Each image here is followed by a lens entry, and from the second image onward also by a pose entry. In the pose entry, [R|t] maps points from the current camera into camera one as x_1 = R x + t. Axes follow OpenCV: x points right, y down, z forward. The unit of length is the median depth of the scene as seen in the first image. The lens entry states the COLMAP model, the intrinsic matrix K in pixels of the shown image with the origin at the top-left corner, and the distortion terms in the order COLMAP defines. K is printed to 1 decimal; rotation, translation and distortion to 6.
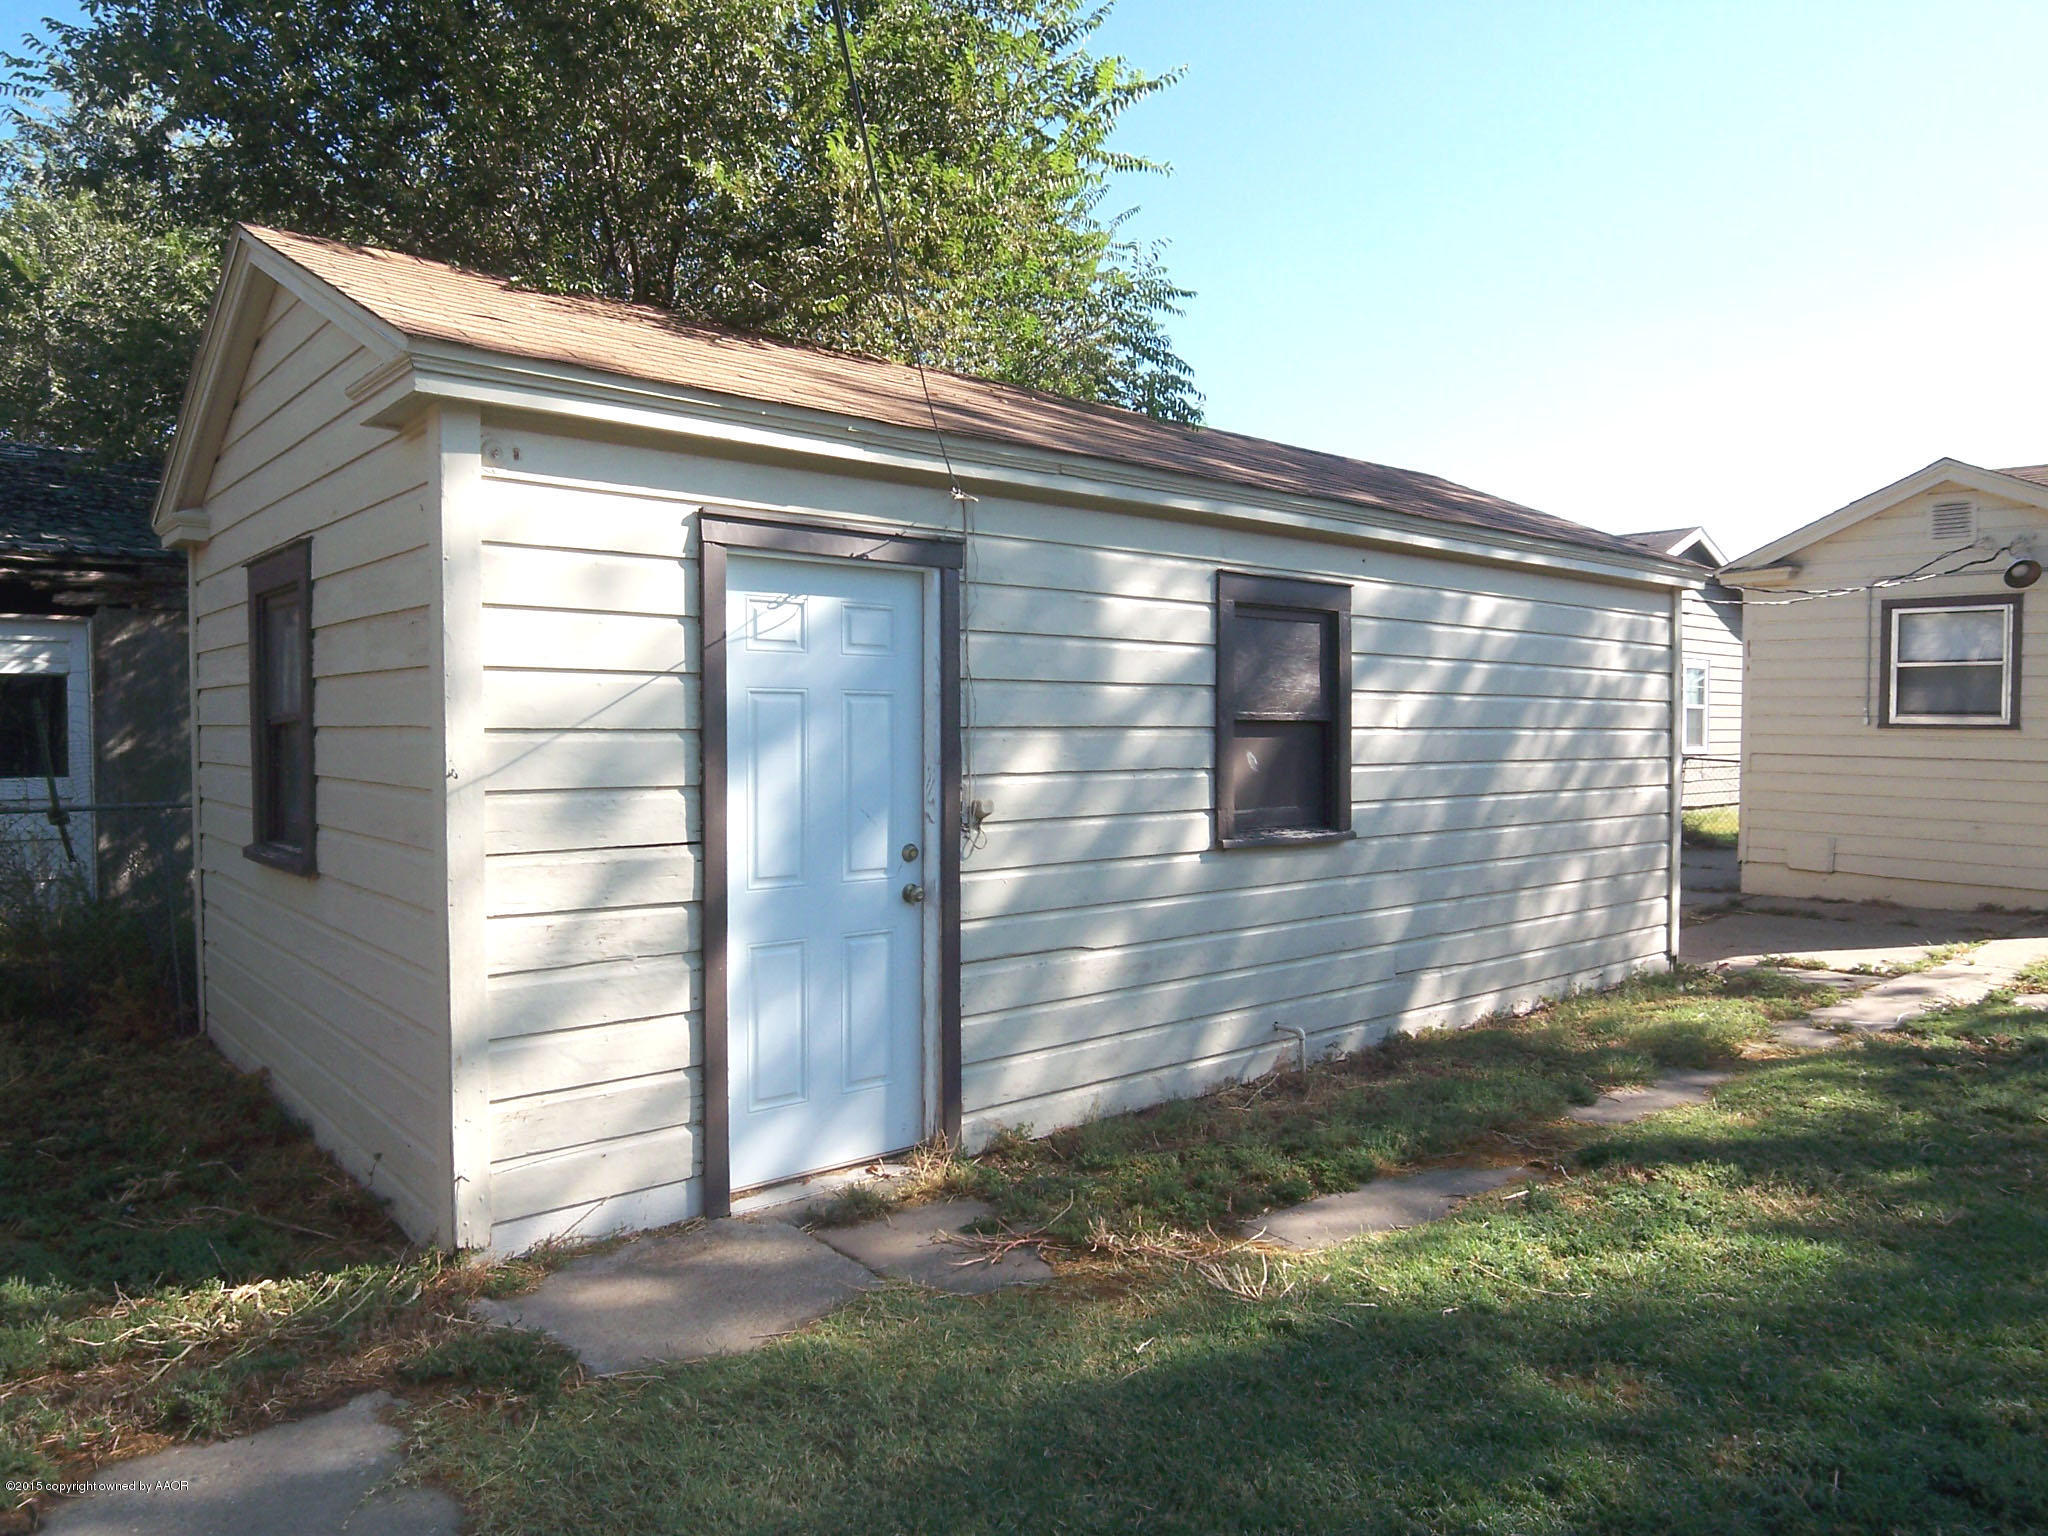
lens RADIAL K [[1358.9, 0, 1018.7], [0, 1358.9, 775.2], [0, 0, 1]] dist [-0.035583, -0.023234]
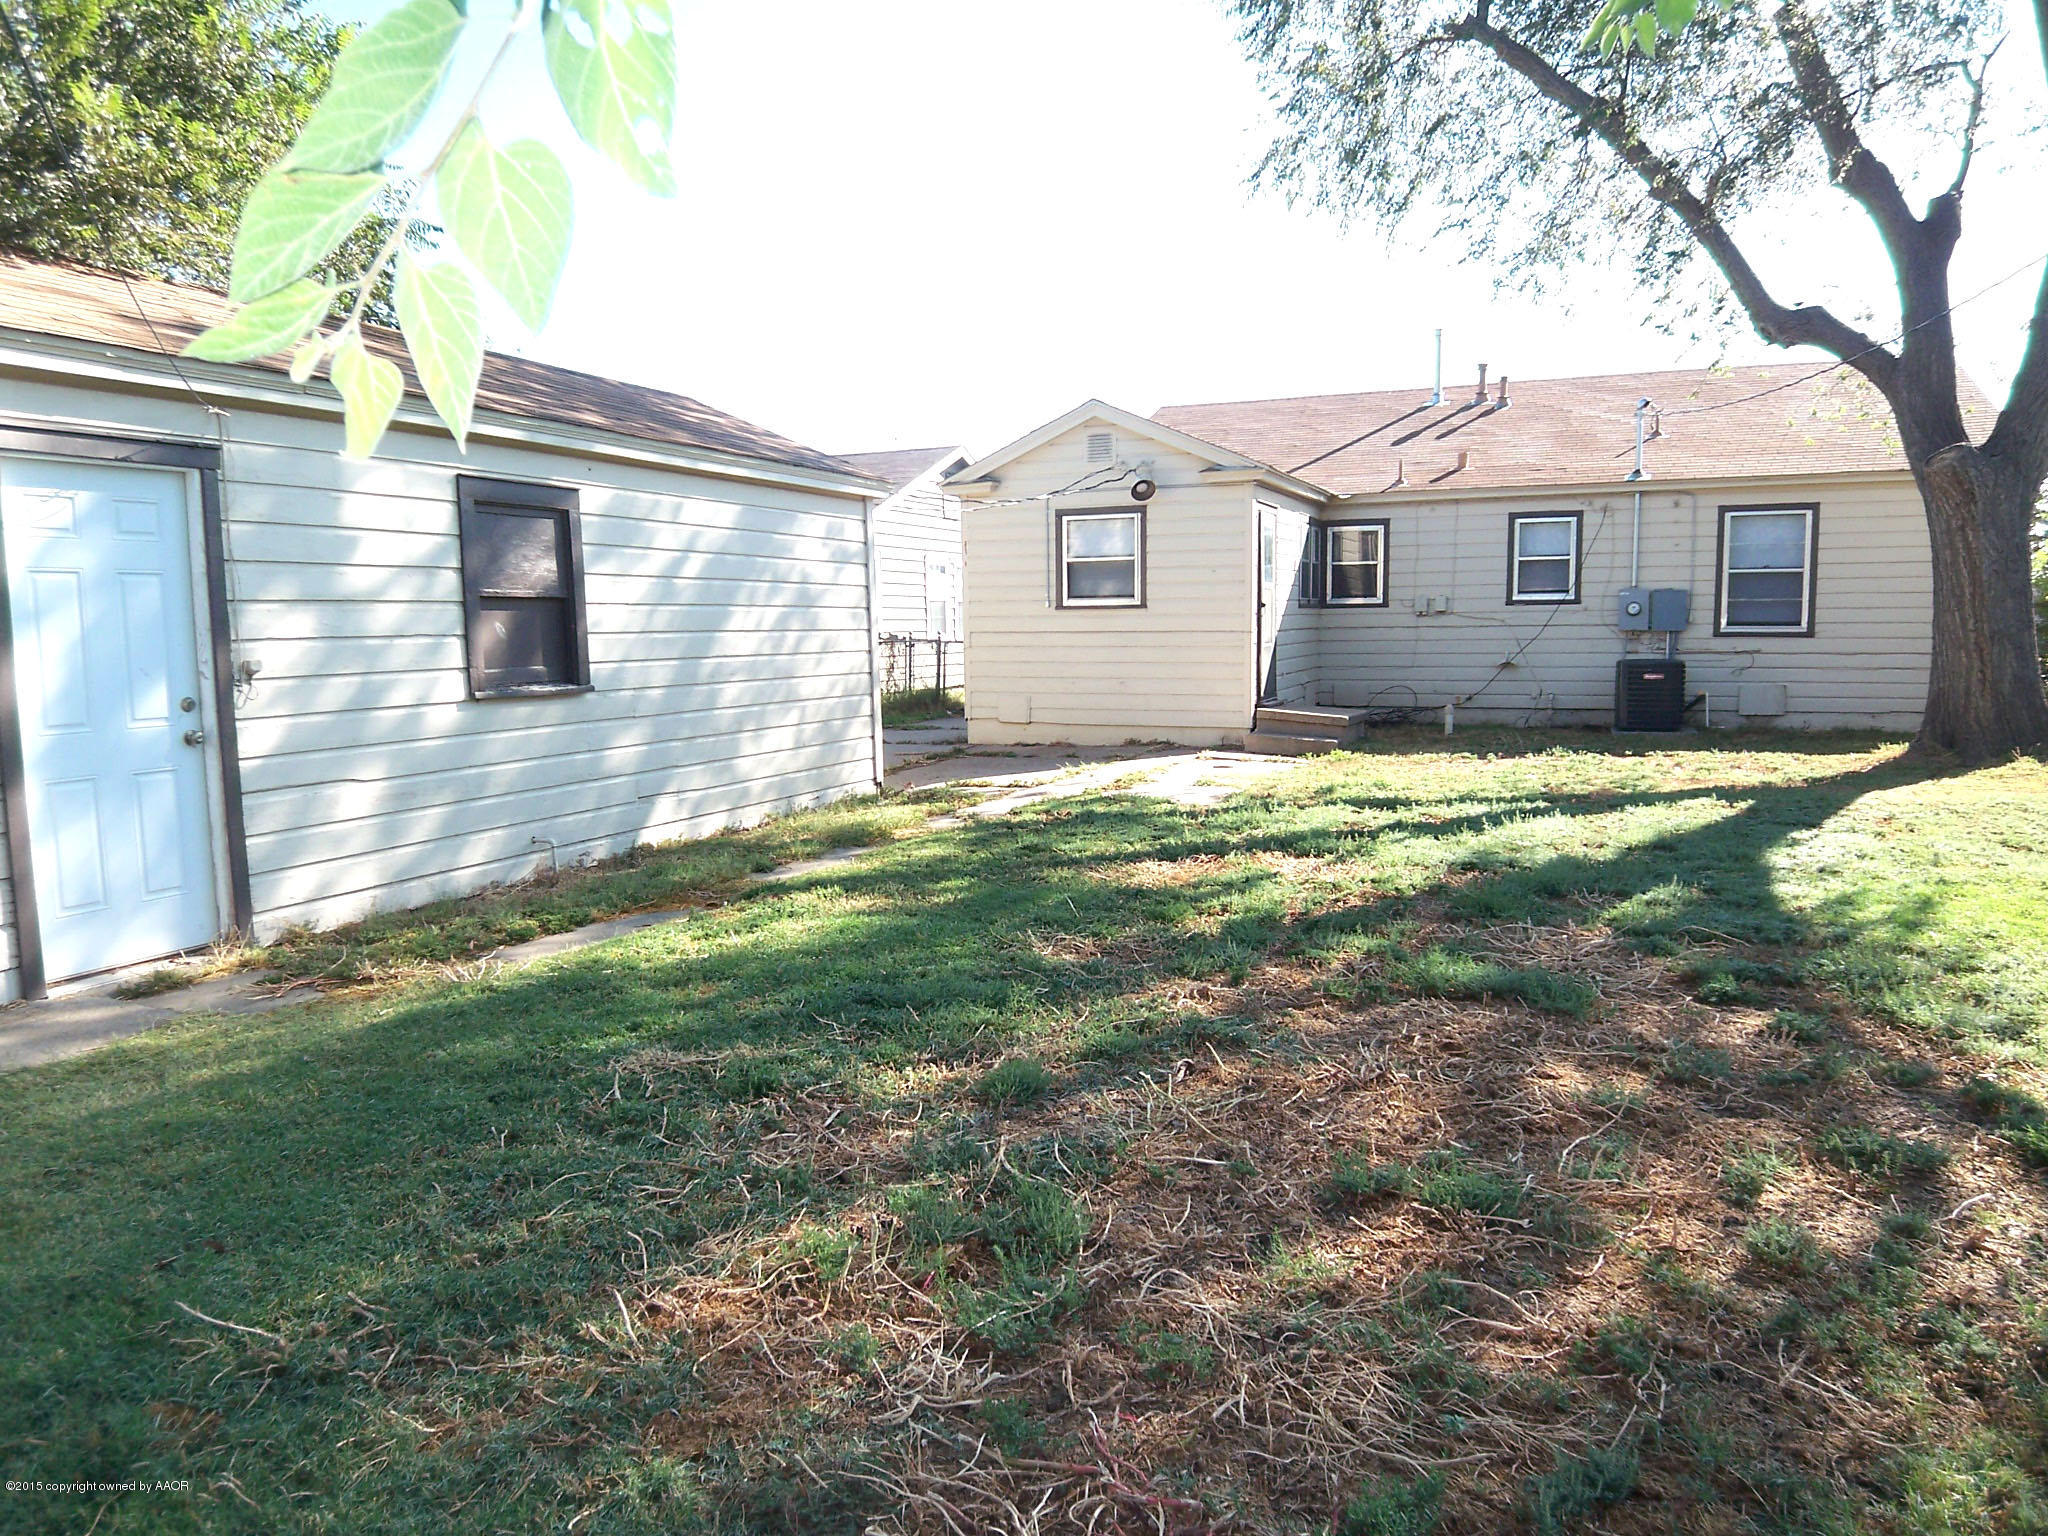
lens RADIAL K [[1358.9, 0, 1020.5], [0, 1358.9, 785.0], [0, 0, 1]] dist [-0.035583, -0.023234]
pose [[0.896104, -0.068708, 0.438494, 0.049163], [0.035997, 0.995941, 0.082492, 0.047604], [-0.442382, -0.058137, 0.894940, -0.338571]]
